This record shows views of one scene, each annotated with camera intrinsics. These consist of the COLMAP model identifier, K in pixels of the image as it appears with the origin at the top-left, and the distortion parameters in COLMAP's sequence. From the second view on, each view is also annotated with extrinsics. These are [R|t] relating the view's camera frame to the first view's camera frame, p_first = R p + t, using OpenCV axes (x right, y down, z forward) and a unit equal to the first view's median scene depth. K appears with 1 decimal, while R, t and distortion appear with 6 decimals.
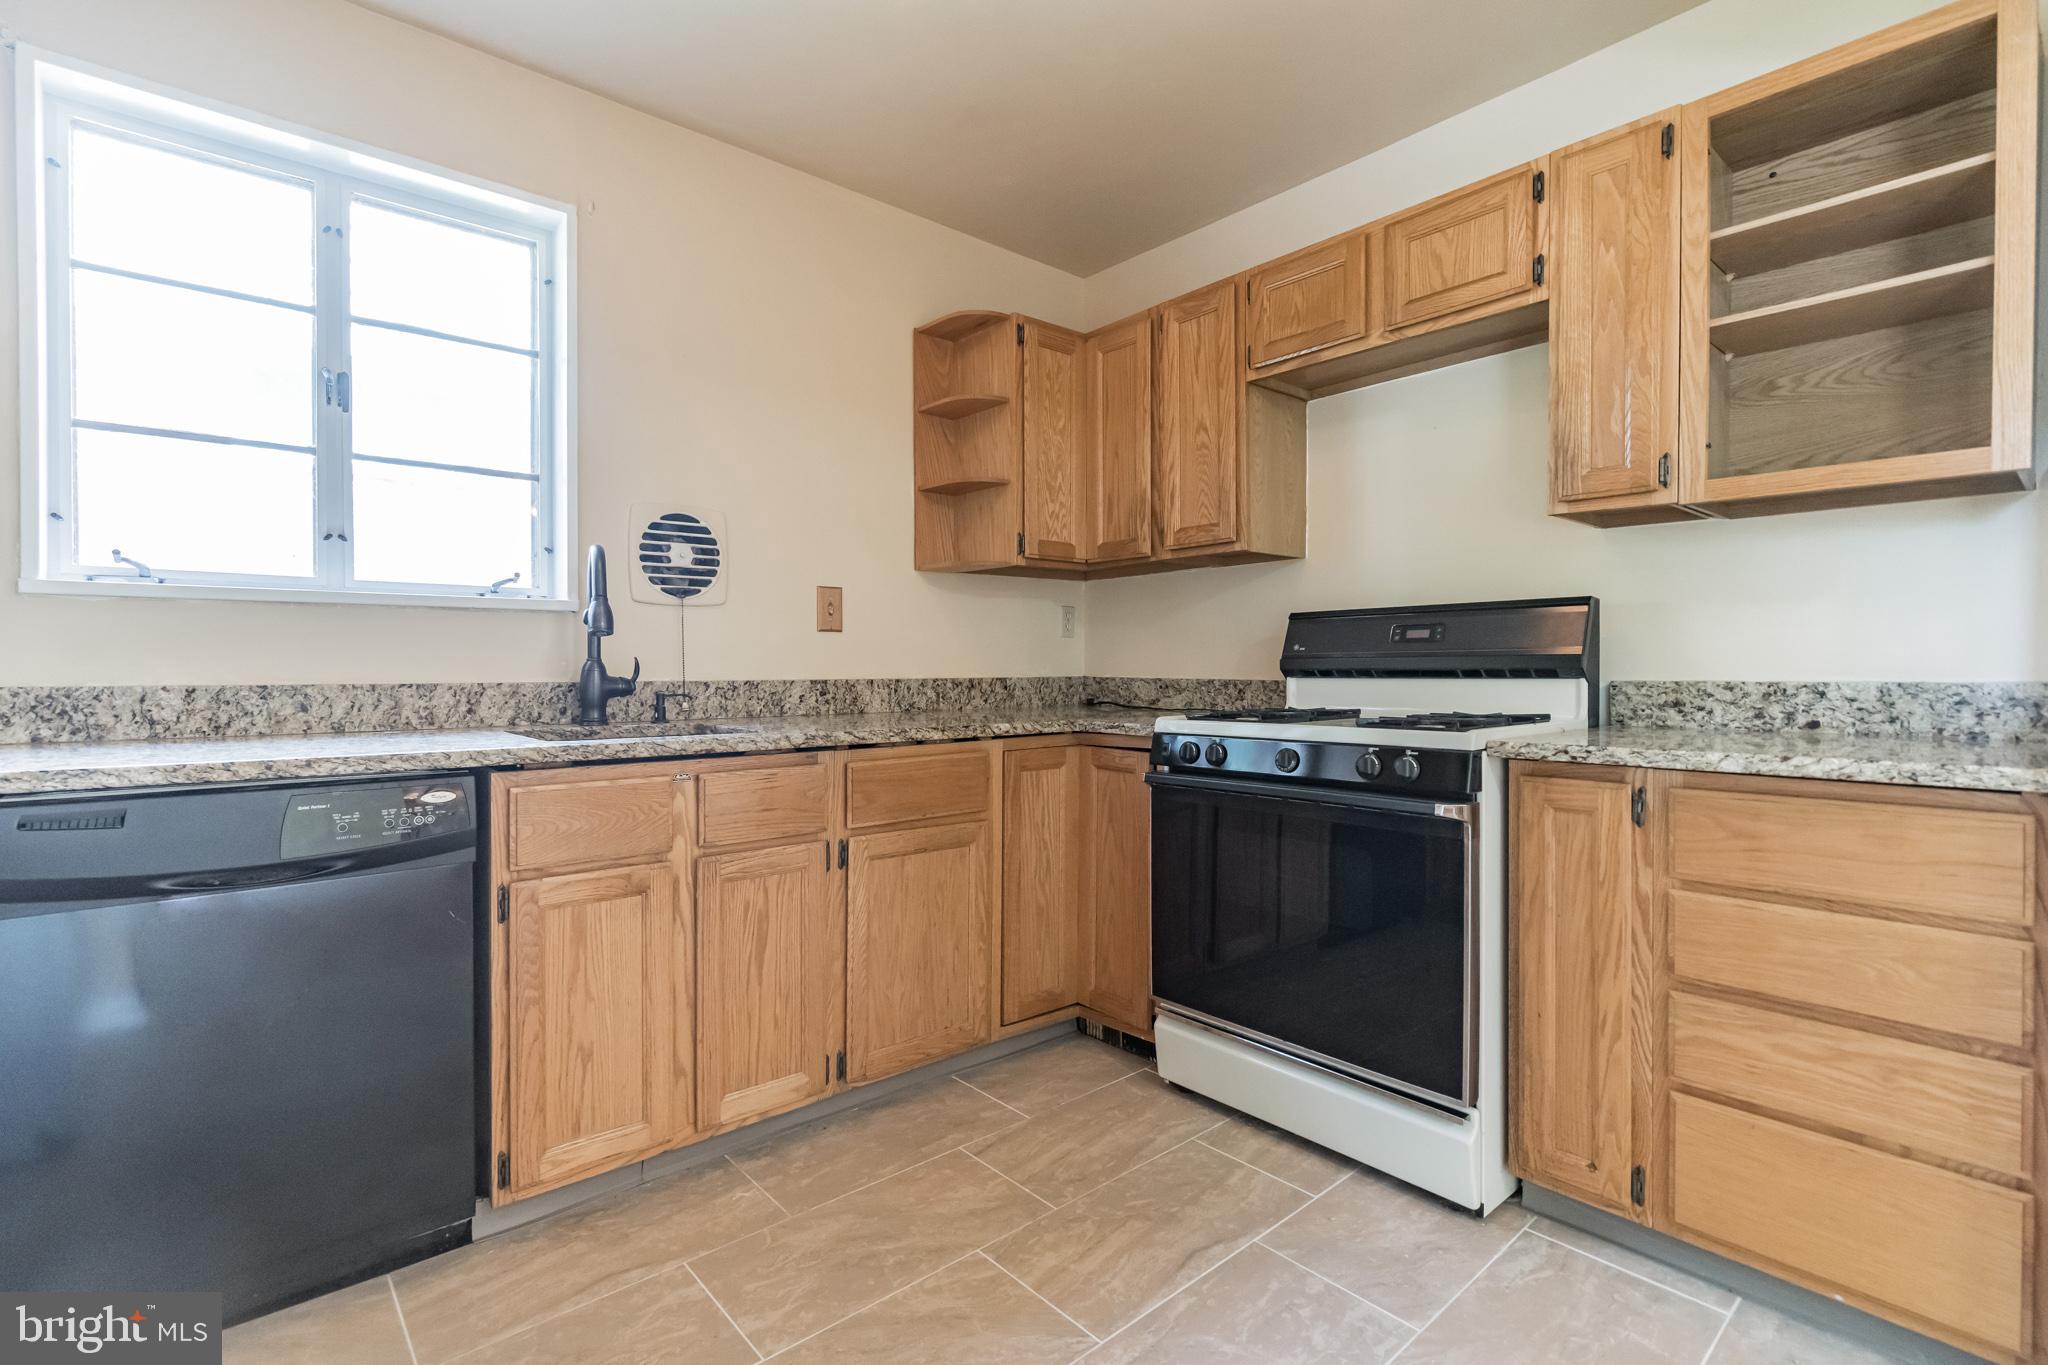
lens RADIAL K [[945.8, 0, 1010.0], [0, 945.8, 675.6], [0, 0, 1]] dist [-0.000851, 0.000295]
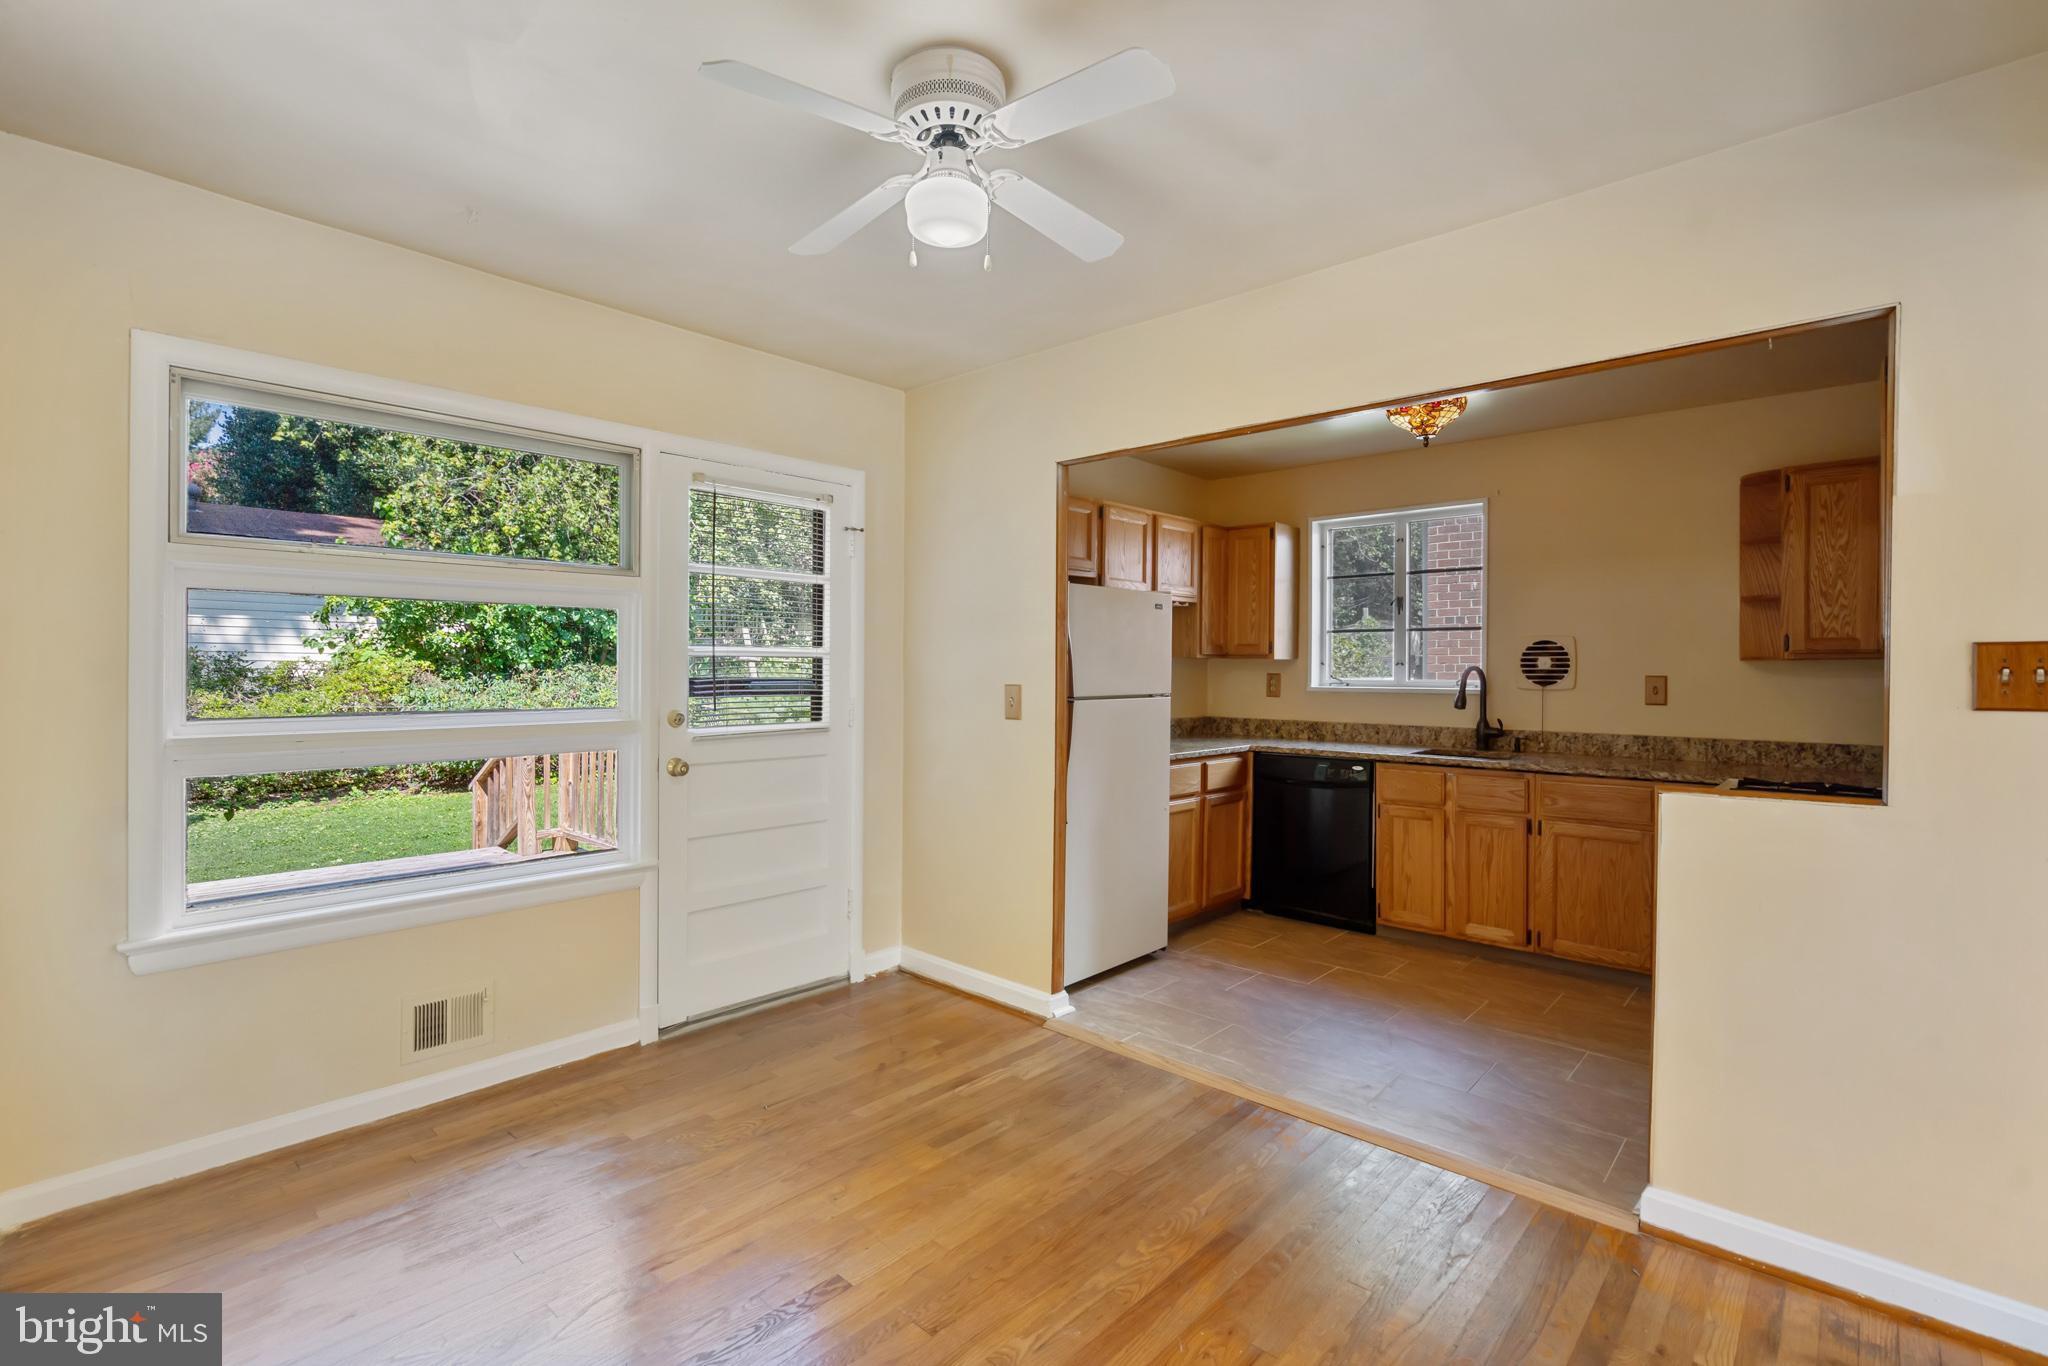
lens RADIAL K [[945.8, 0, 1015.3], [0, 945.8, 672.4], [0, 0, 1]] dist [-0.000851, 0.000295]
pose [[0.126455, 0.003266, -0.991967, 1.436558], [-0.016505, 0.999863, 0.001188, -0.100551], [0.991835, 0.016222, 0.126491, -0.272407]]
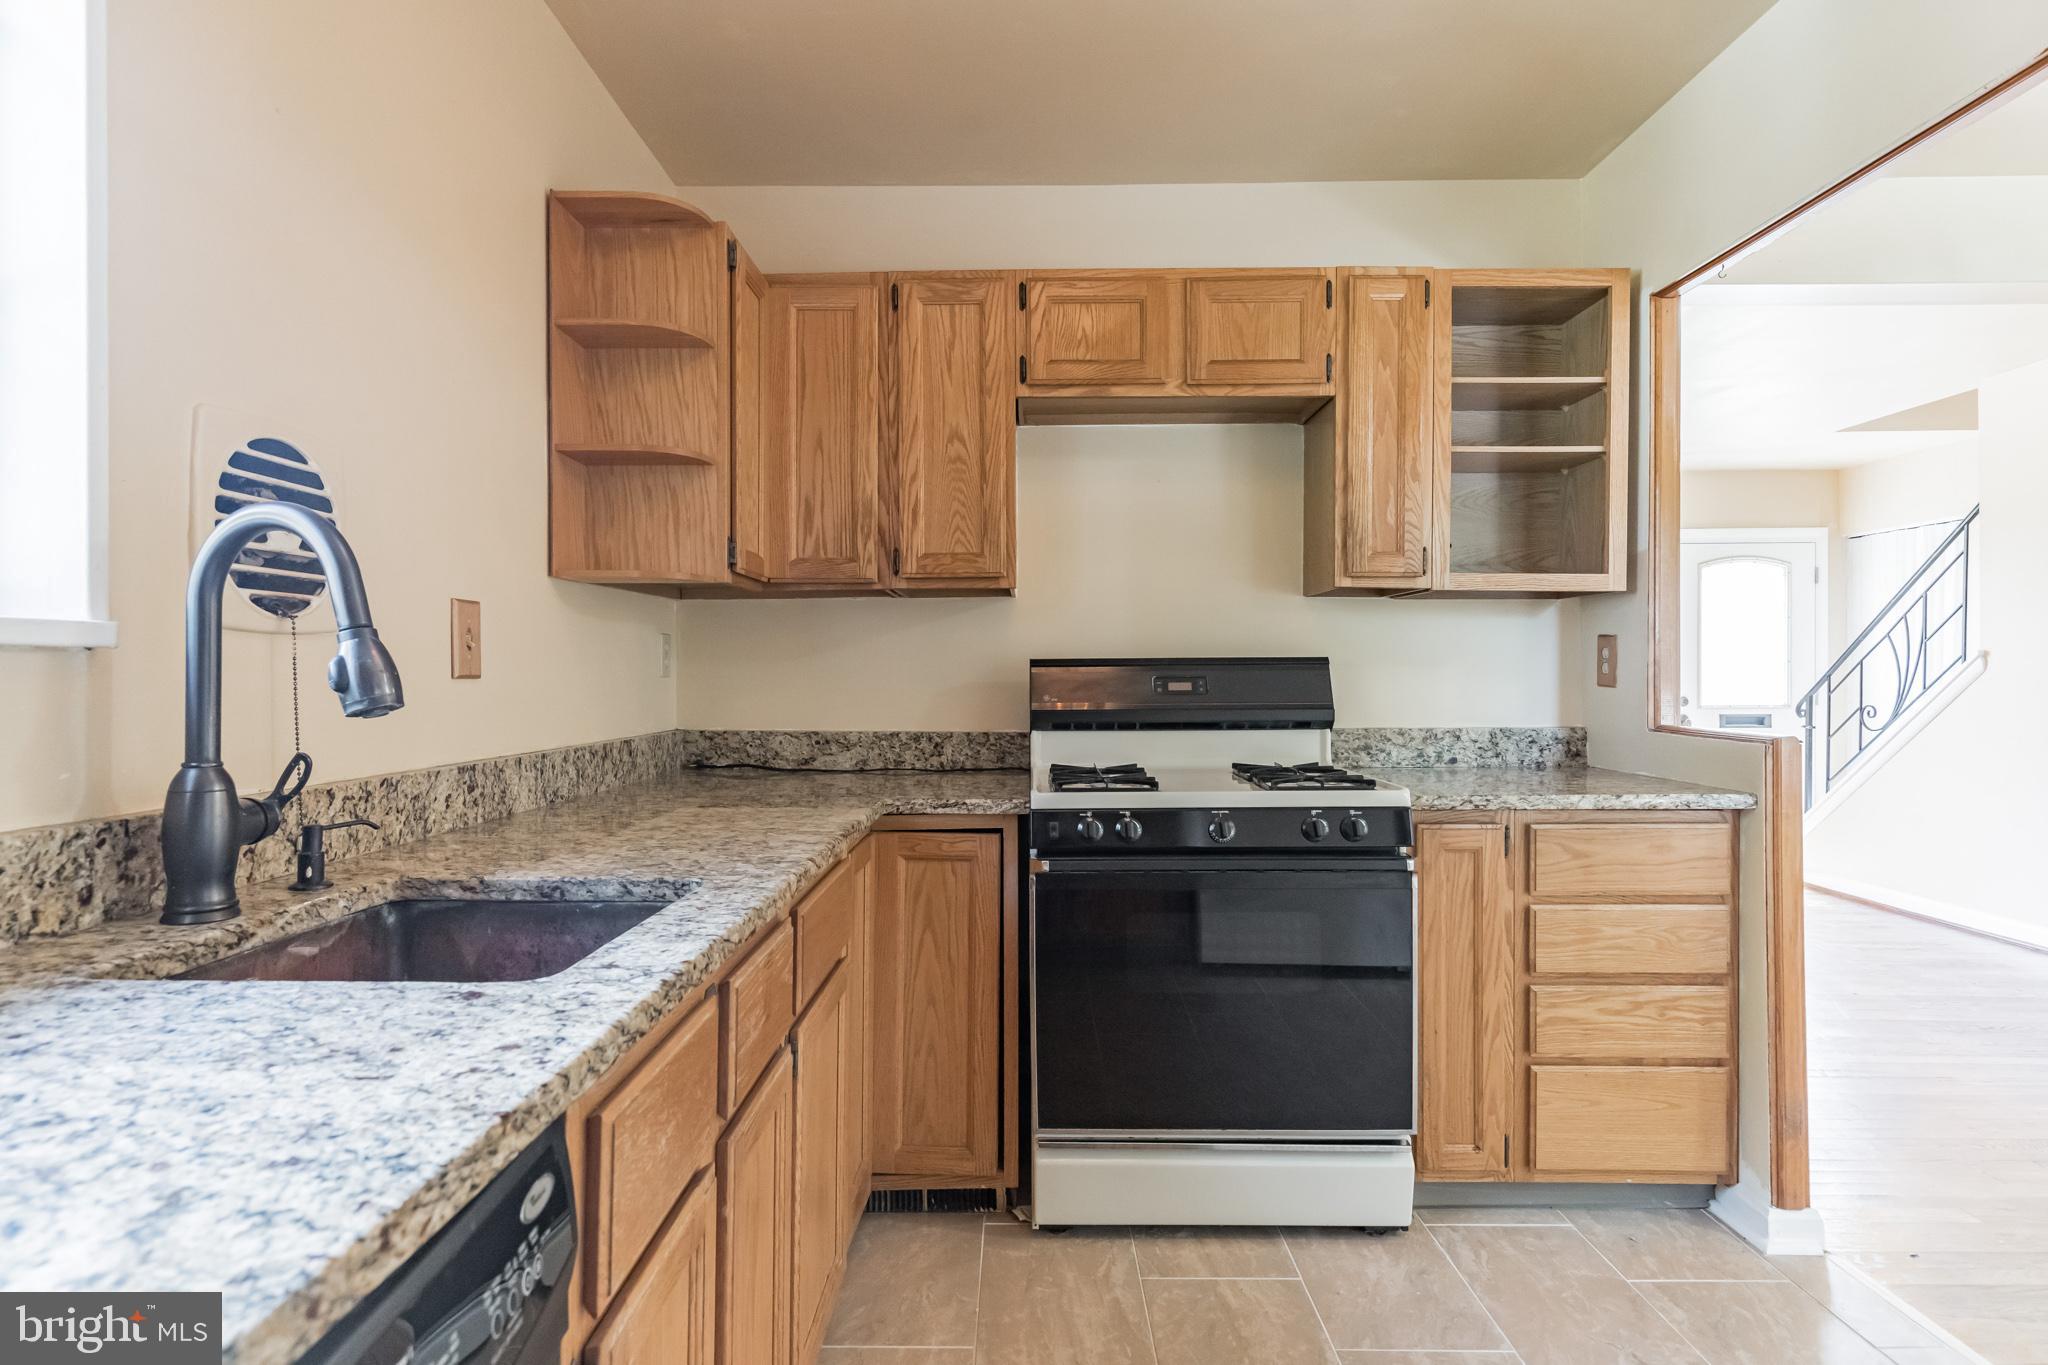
lens RADIAL K [[1048.7, 0, 1020.5], [0, 1048.7, 681.1], [0, 0, 1]] dist [-0.003001, 0.001232]
pose [[0.658527, -0.002767, 0.752552, -0.532656], [0.007257, 0.999970, -0.002674, -0.048790], [-0.752522, 0.007222, 0.658527, 0.396734]]
